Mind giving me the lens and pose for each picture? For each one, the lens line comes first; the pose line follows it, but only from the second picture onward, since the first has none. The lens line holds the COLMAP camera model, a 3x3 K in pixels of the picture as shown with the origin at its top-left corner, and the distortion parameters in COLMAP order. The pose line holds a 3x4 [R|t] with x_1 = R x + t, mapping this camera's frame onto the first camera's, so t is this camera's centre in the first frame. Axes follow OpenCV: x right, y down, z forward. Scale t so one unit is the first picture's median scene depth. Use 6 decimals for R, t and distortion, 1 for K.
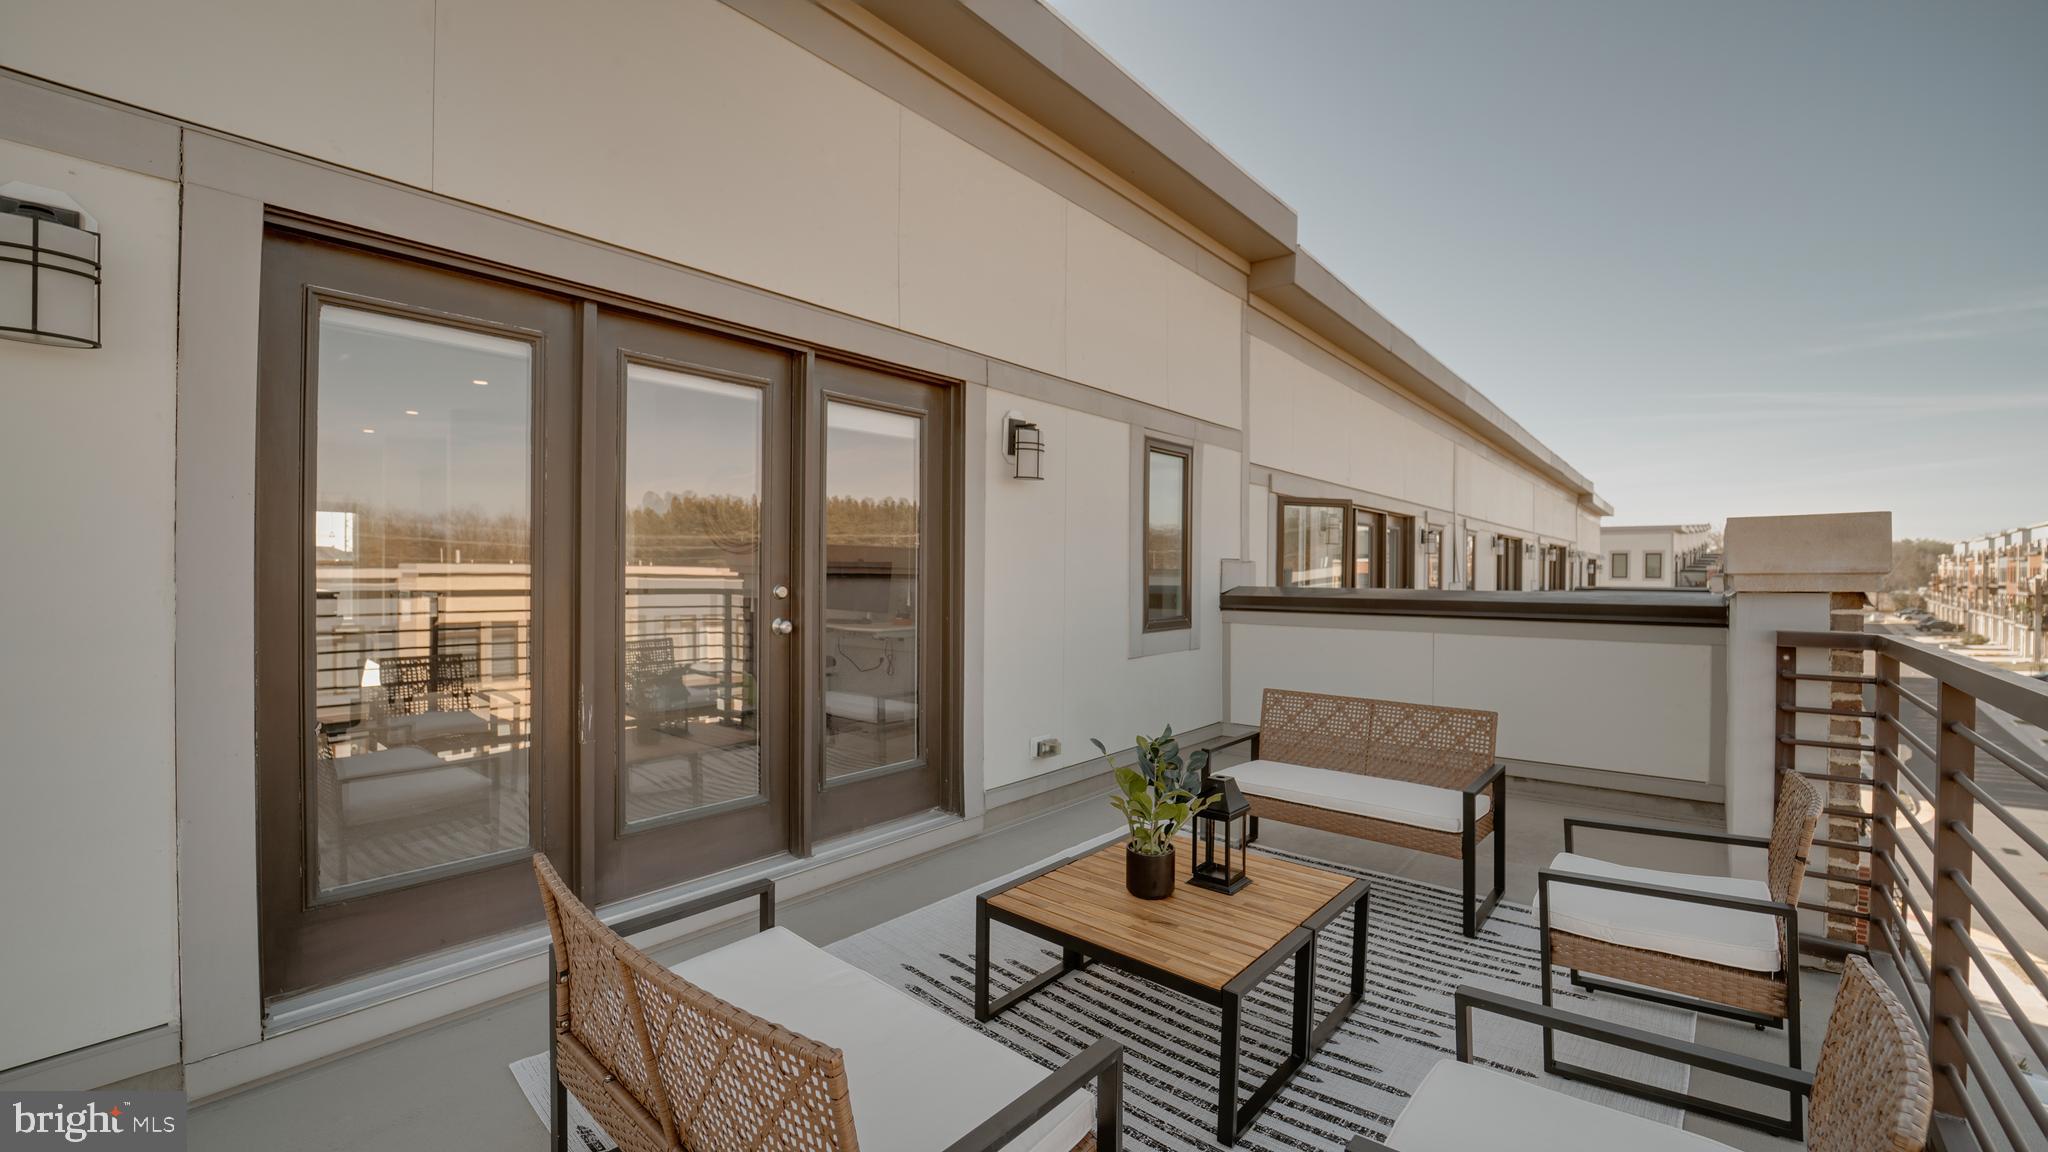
lens RADIAL K [[833.7, 0, 1031.8], [0, 833.7, 571.7], [0, 0, 1]] dist [-0.022452, 0.001277]
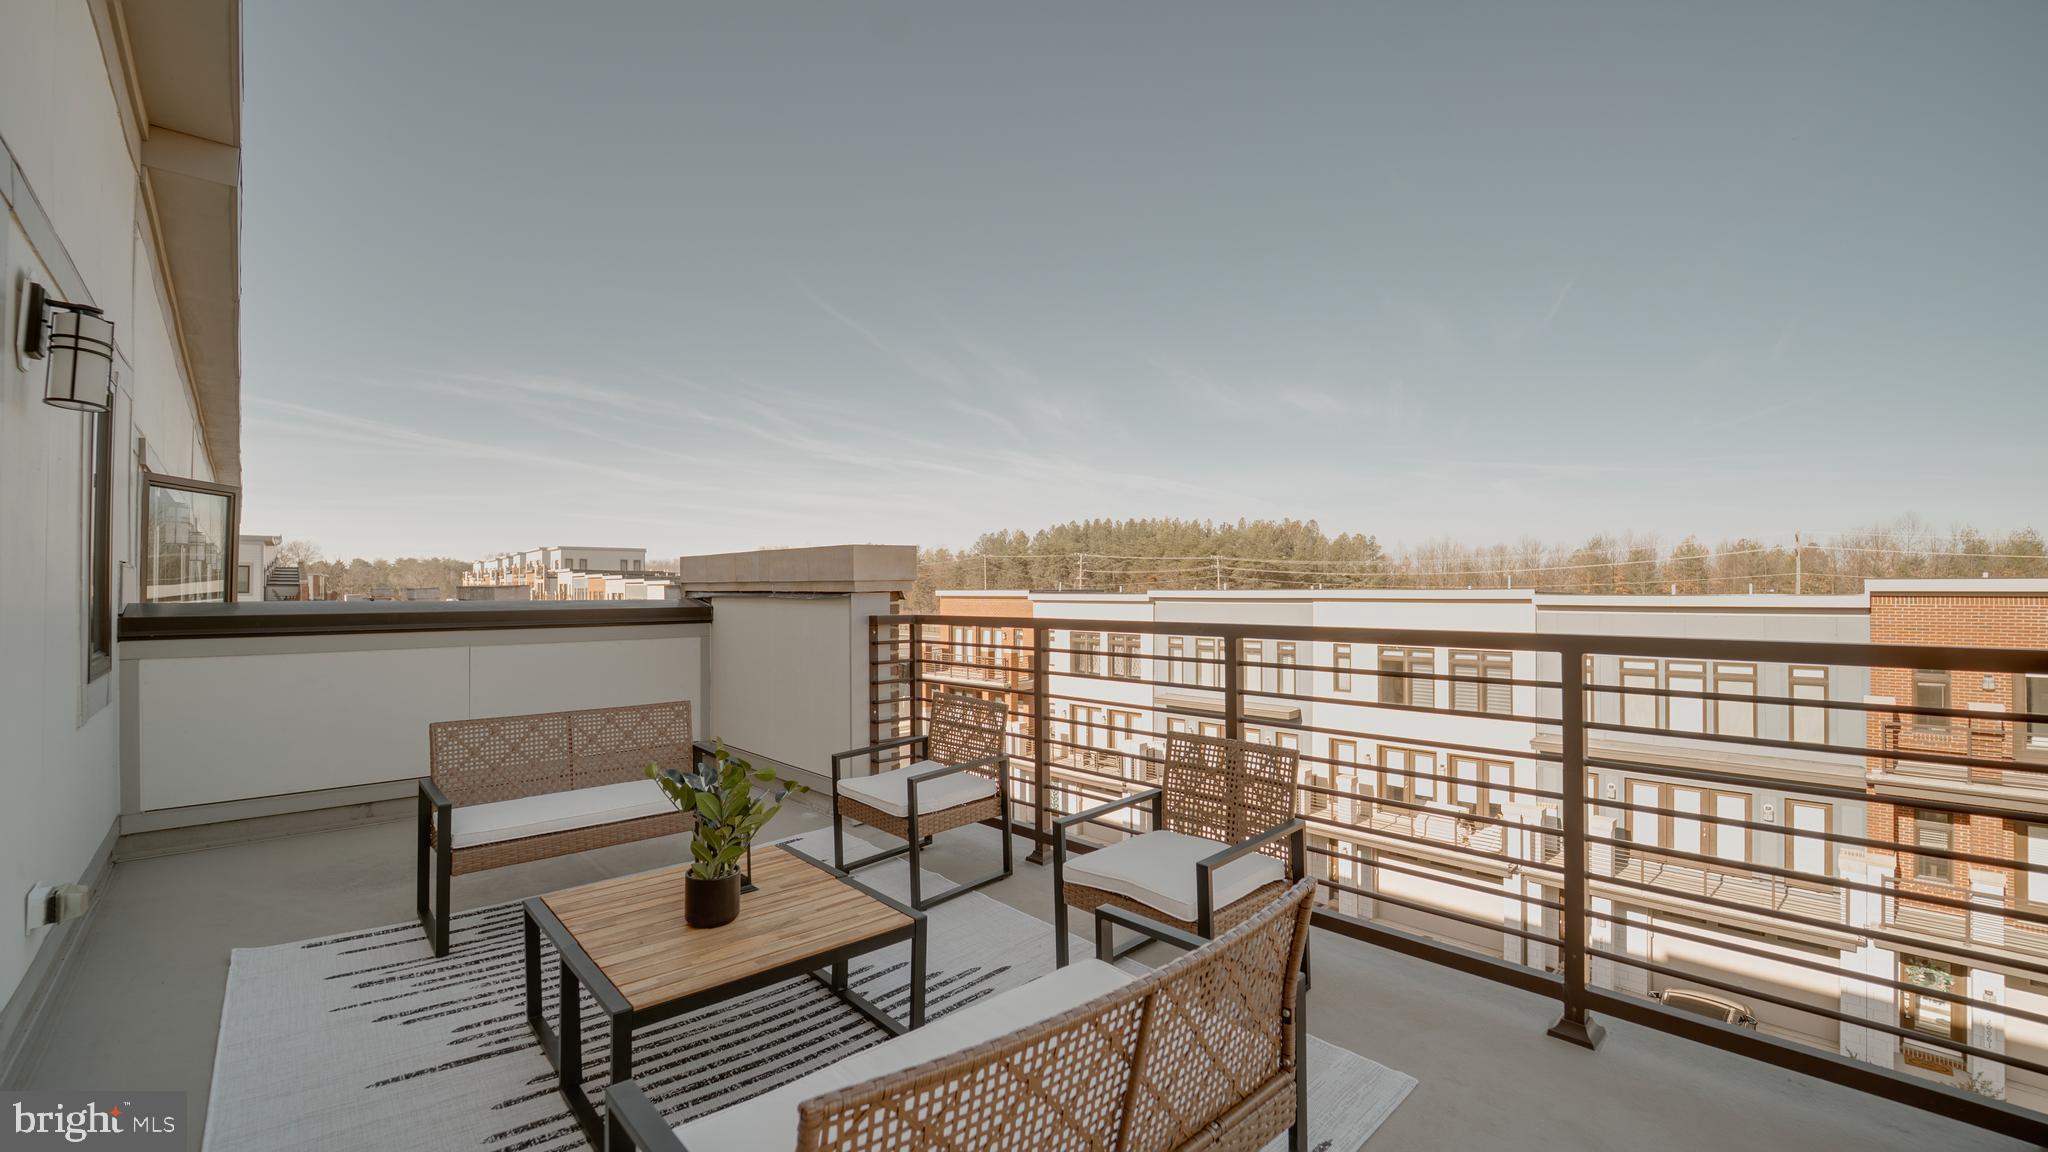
lens RADIAL K [[833.7, 0, 1014.3], [0, 833.7, 583.6], [0, 0, 1]] dist [-0.022452, 0.001277]
pose [[0.128316, -0.001683, 0.991732, -0.502428], [0.004743, 0.999988, 0.001083, 0.006083], [-0.991722, 0.004565, 0.128323, 0.371546]]
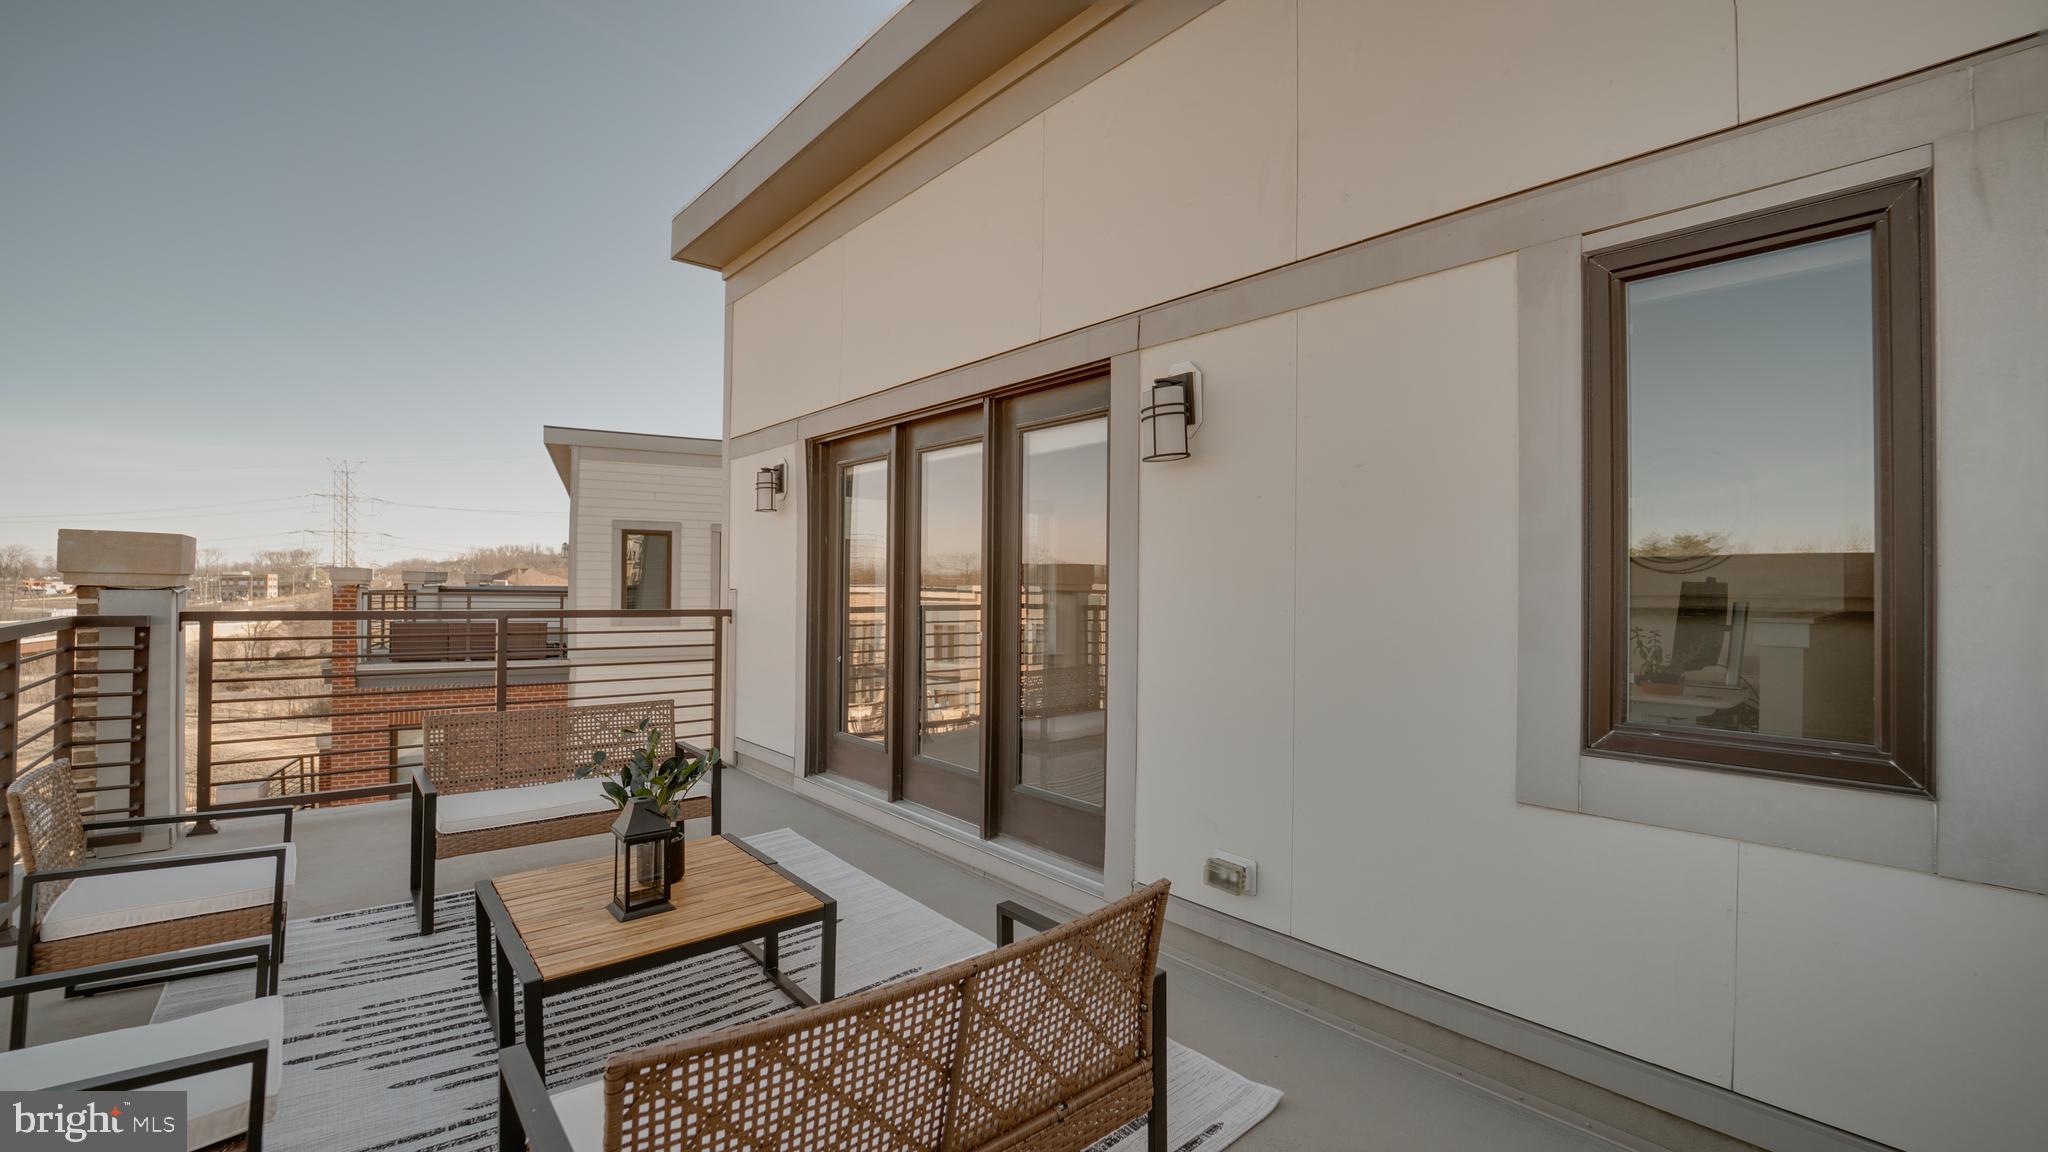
lens RADIAL K [[833.7, 0, 1020.4], [0, 833.7, 576.3], [0, 0, 1]] dist [-0.022452, 0.001277]
pose [[-0.154525, -0.024030, -0.987697, 0.777894], [-0.018080, 0.999606, -0.021491, 0.003457], [0.987823, 0.014537, -0.154898, 1.103224]]
